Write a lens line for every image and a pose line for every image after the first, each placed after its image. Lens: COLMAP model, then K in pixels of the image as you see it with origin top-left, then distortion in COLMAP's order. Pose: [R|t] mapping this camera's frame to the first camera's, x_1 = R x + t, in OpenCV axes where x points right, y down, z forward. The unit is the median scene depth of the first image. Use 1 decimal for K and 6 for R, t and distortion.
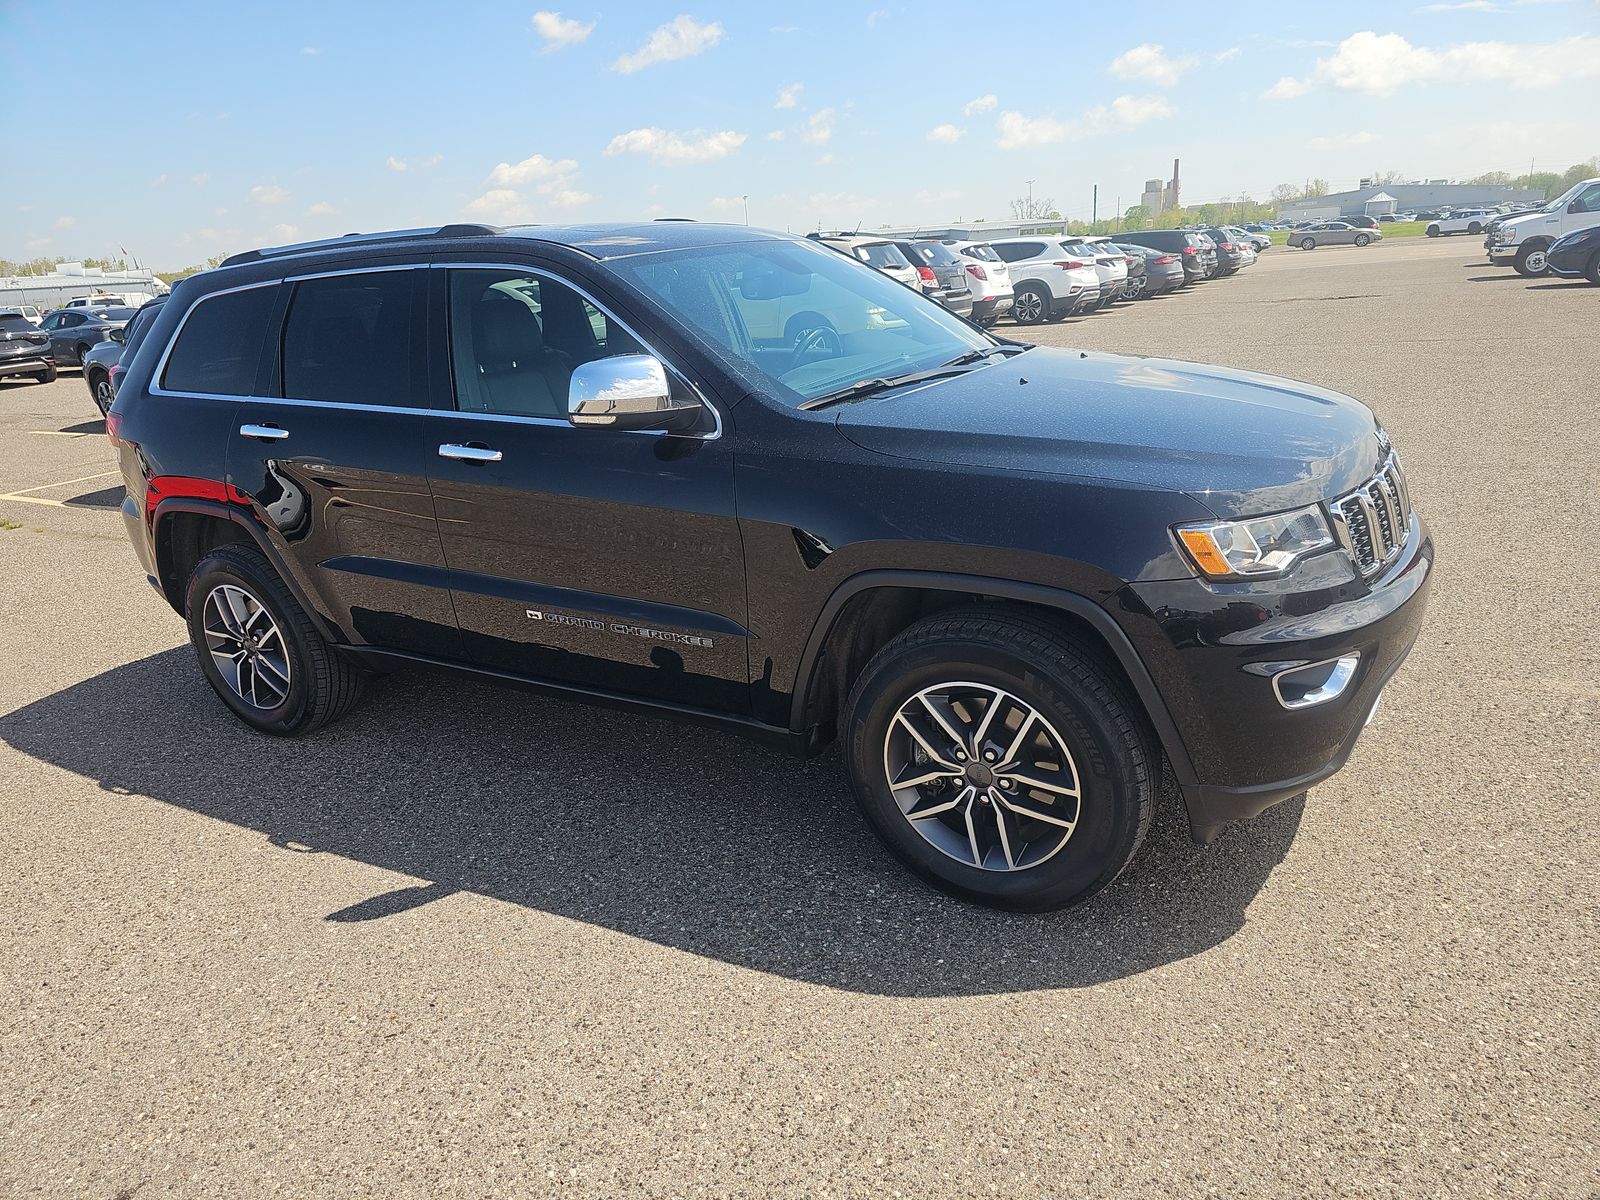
lens RADIAL K [[1063.9, 0, 812.2], [0, 1063.9, 600.3], [0, 0, 1]] dist [0.051602, -0.042986]
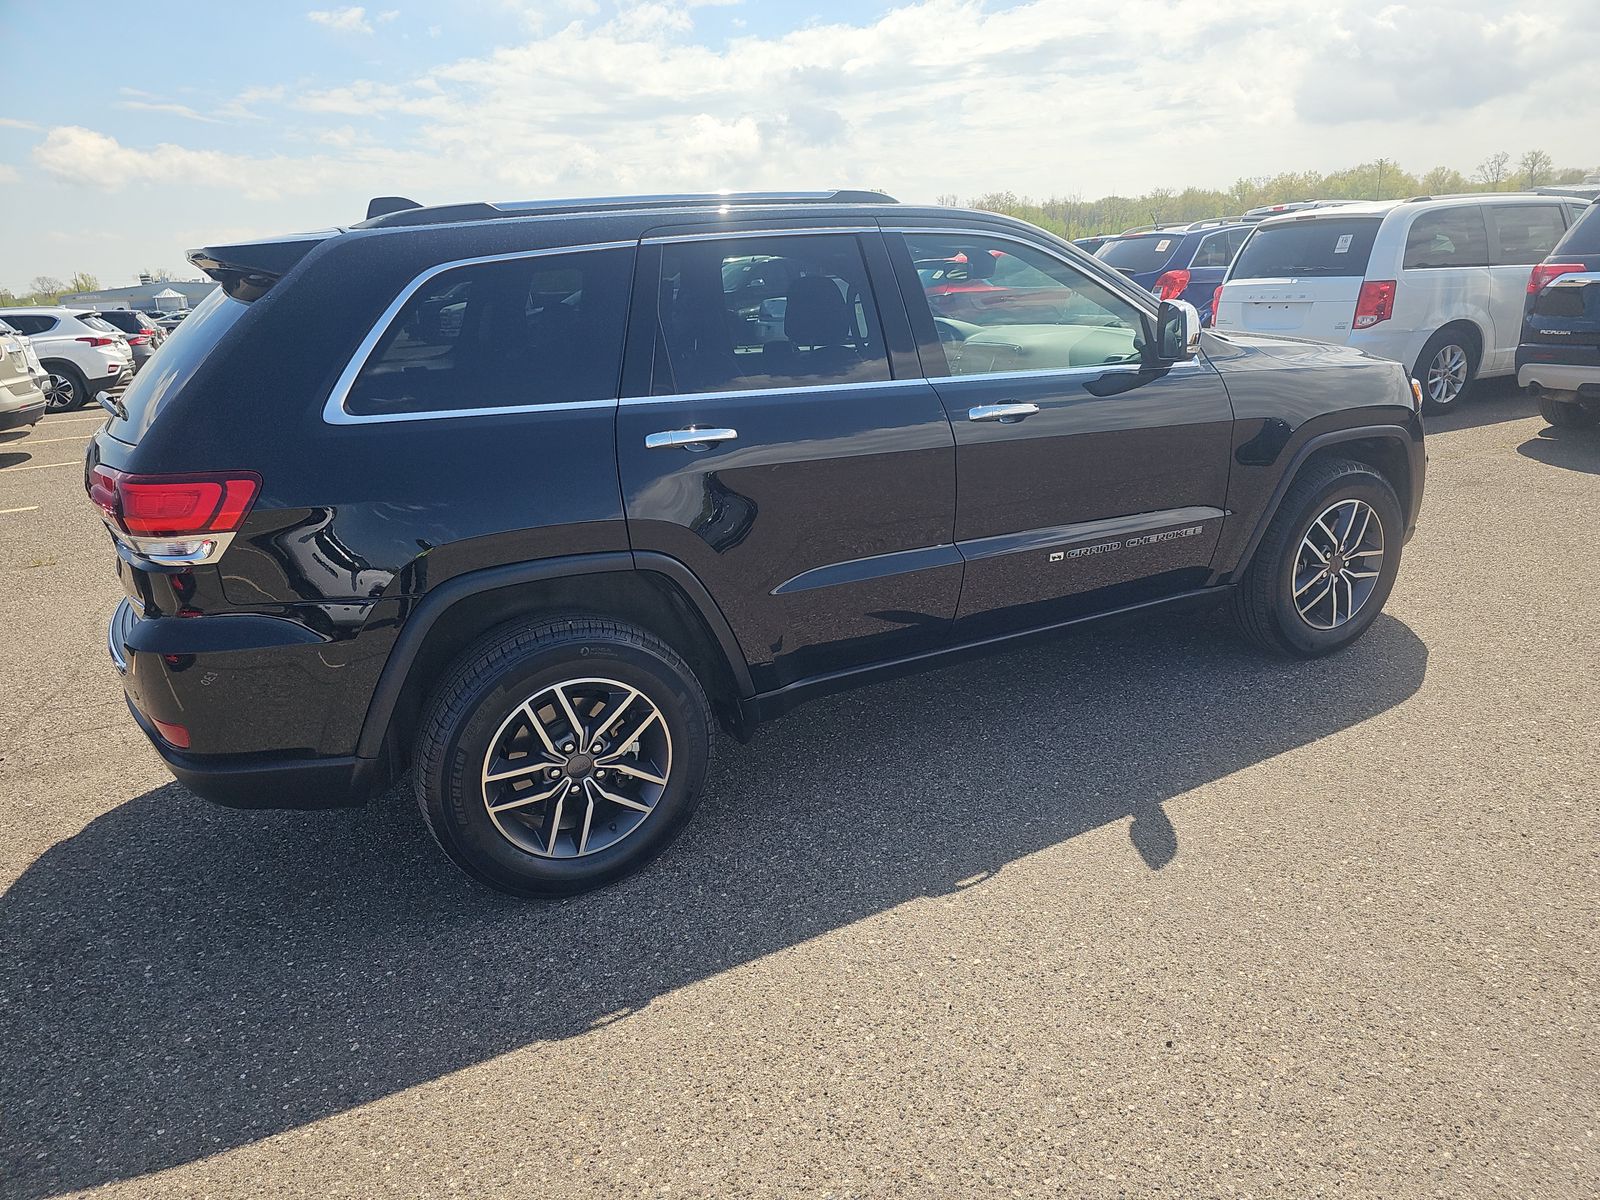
lens RADIAL K [[1063.9, 0, 812.8], [0, 1063.9, 599.3], [0, 0, 1]] dist [0.051602, -0.042986]
pose [[0.524100, -0.206999, 0.826118, -1.037778], [0.277362, 0.958616, 0.064236, -0.066505], [-0.805226, 0.195468, 0.559824, 0.498520]]
